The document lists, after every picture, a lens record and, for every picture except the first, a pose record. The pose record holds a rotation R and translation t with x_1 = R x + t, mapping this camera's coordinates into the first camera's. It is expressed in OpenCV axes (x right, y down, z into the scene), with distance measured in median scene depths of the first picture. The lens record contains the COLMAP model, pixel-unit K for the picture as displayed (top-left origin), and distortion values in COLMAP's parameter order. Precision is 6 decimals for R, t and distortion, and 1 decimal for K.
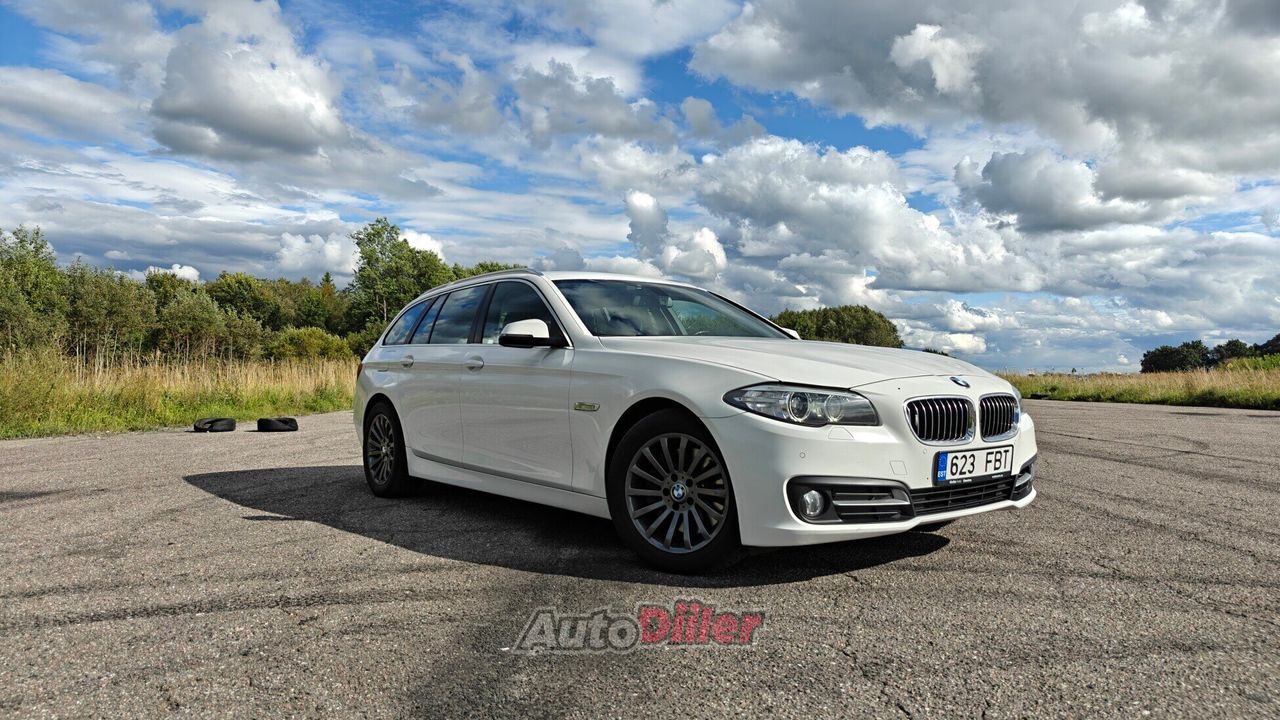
lens RADIAL K [[886.1, 0, 645.6], [0, 886.1, 363.2], [0, 0, 1]] dist [0.038008, -0.020970]
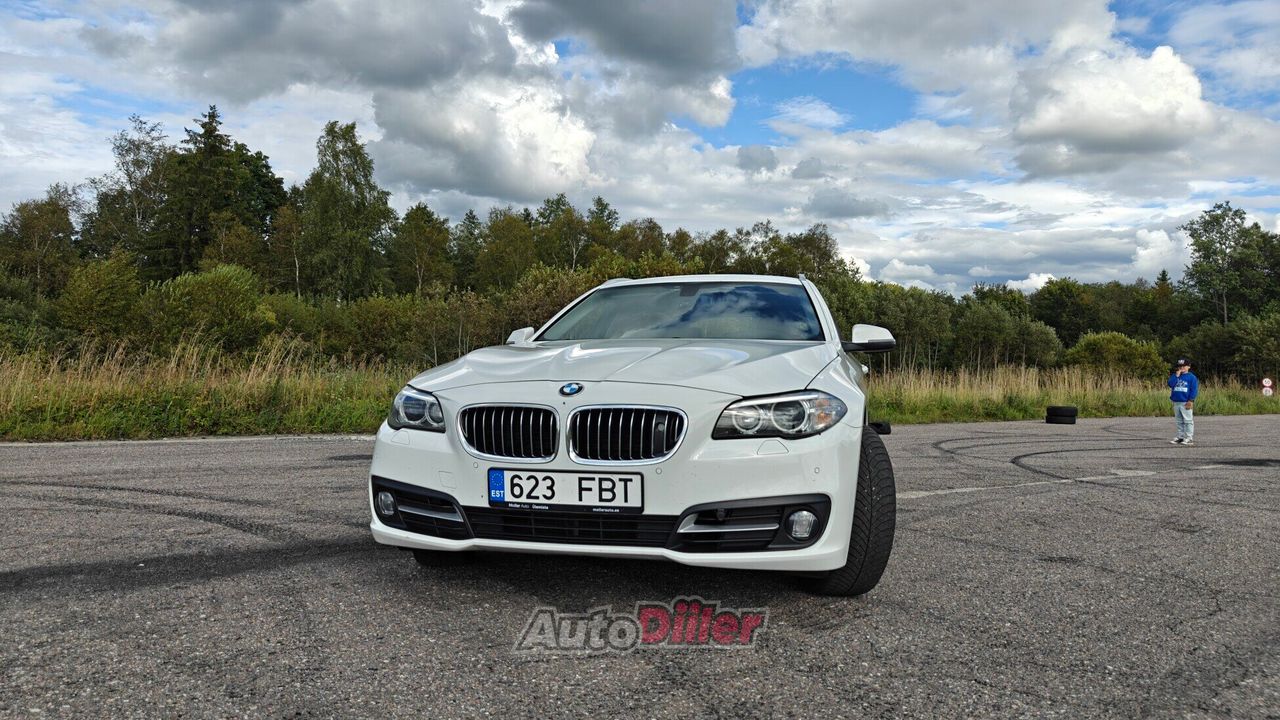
lens RADIAL K [[886.1, 0, 644.6], [0, 886.1, 360.8], [0, 0, 1]] dist [0.038008, -0.020970]
pose [[0.600920, -0.006020, -0.799286, 0.243289], [-0.003030, 0.999947, -0.009810, 0.000439], [0.799303, 0.008317, 0.600871, 0.128366]]
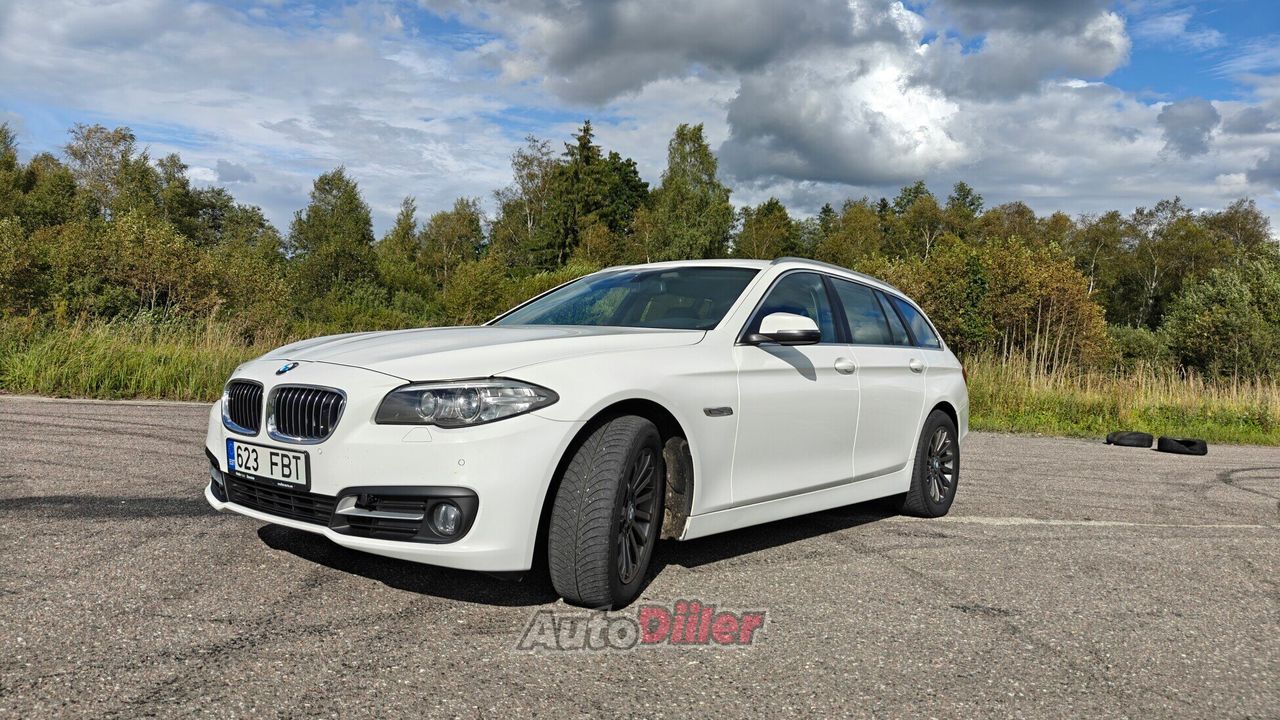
lens RADIAL K [[886.1, 0, 642.6], [0, 886.1, 366.1], [0, 0, 1]] dist [0.038008, -0.020970]
pose [[0.211597, 0.017610, -0.977198, 0.293733], [-0.033531, 0.999380, 0.010749, -0.000533], [0.976782, 0.030492, 0.212056, 0.265831]]
